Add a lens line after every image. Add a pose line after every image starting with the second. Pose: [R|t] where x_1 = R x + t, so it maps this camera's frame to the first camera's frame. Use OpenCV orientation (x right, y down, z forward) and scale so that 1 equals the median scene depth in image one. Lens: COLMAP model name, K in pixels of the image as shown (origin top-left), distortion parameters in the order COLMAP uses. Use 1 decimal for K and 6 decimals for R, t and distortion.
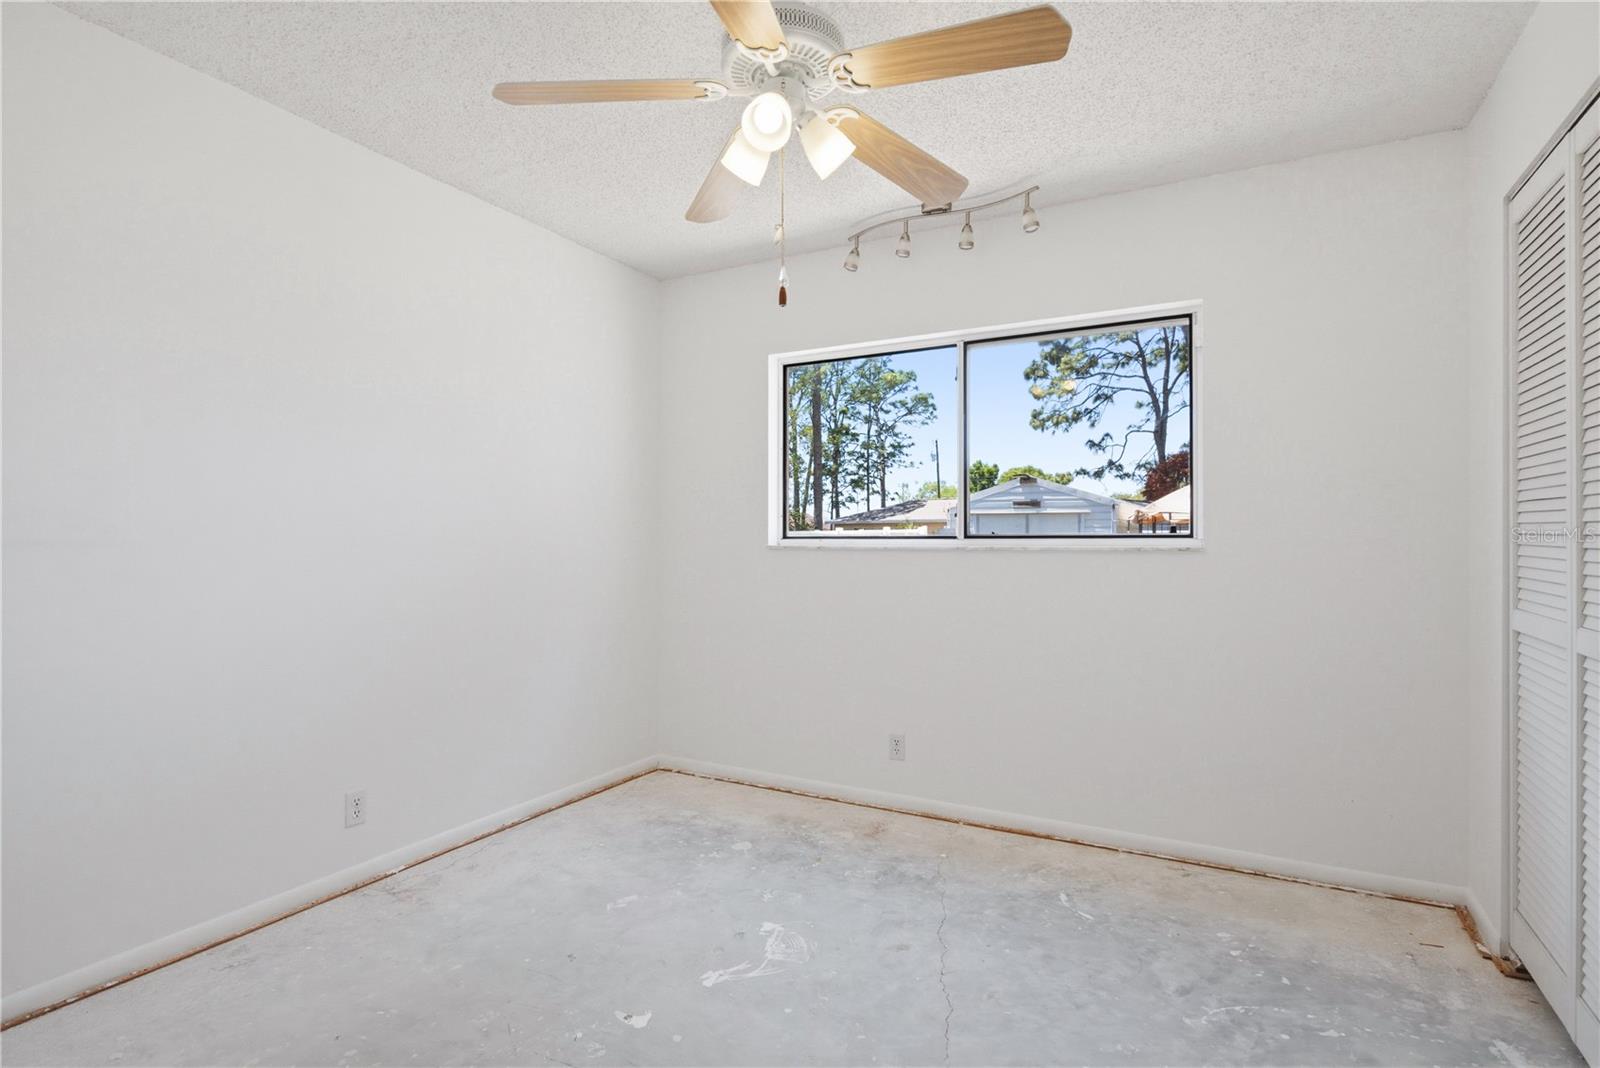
lens RADIAL K [[793.4, 0, 800.0], [0, 793.4, 534.0], [0, 0, 1]] dist [0.003707, 0.000196]
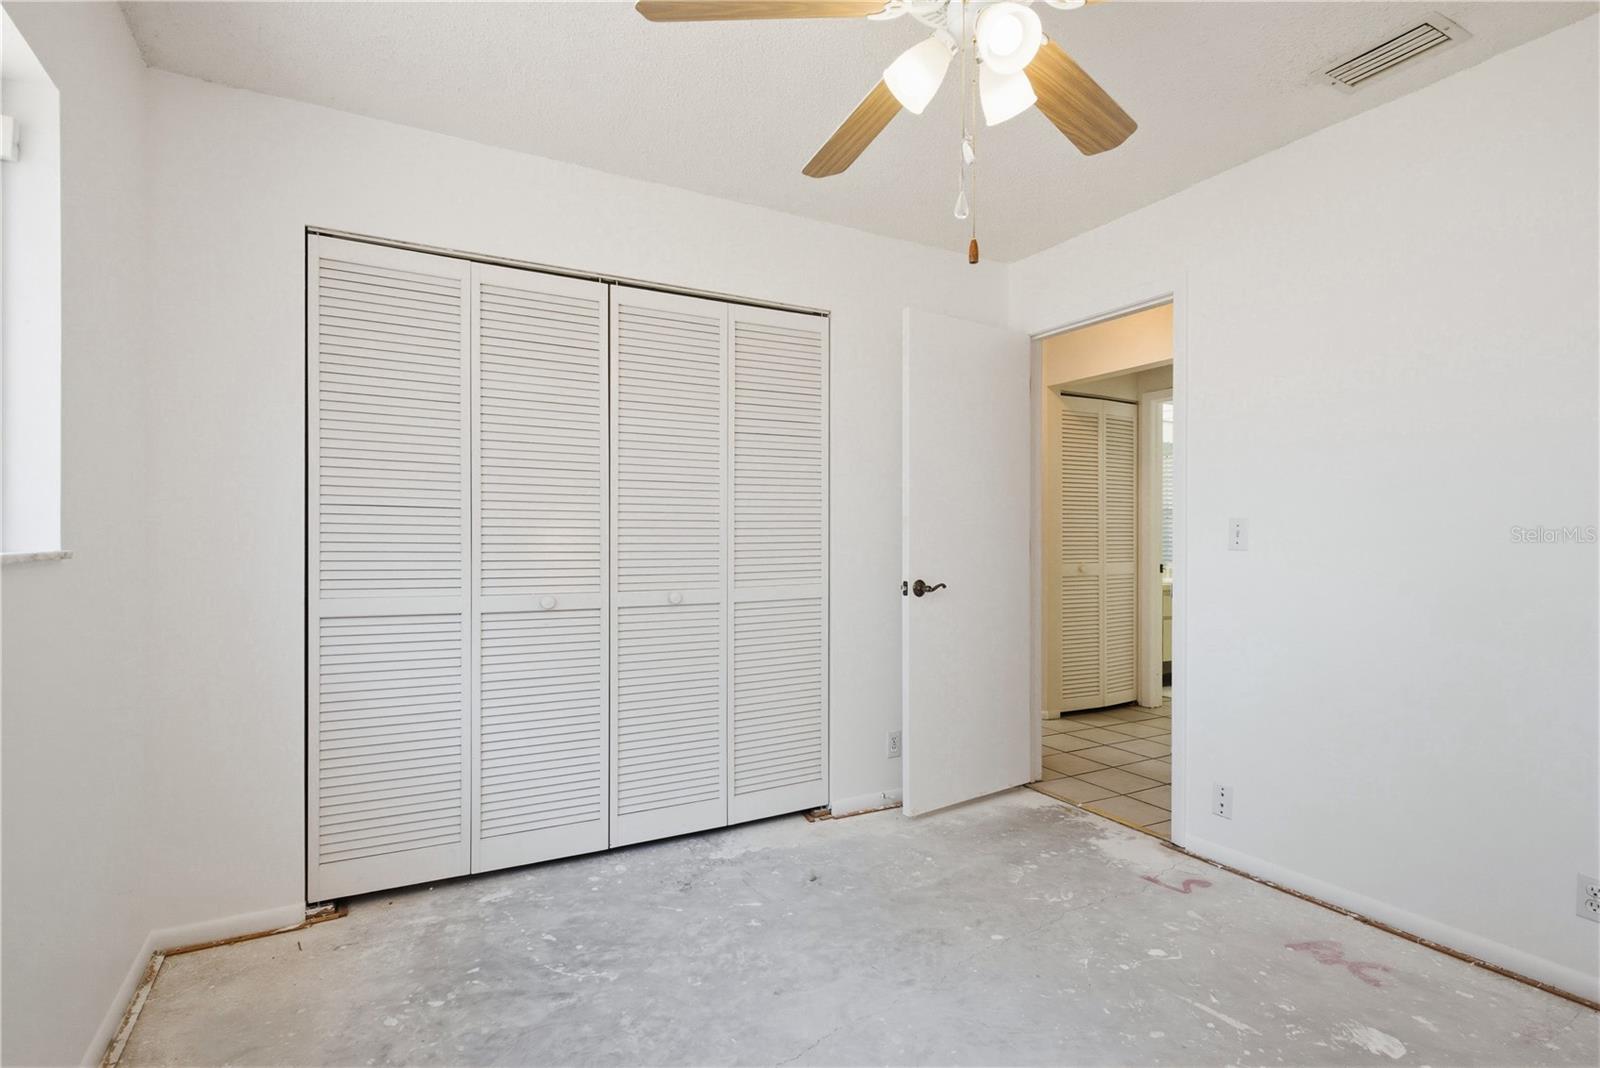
lens RADIAL K [[793.4, 0, 800.0], [0, 793.4, 534.0], [0, 0, 1]] dist [0.003707, 0.000196]
pose [[-0.829070, 0.000981, 0.559144, -0.322859], [0.004074, 0.999983, 0.004285, 0.001127], [-0.559130, 0.005830, -0.829060, 1.702486]]
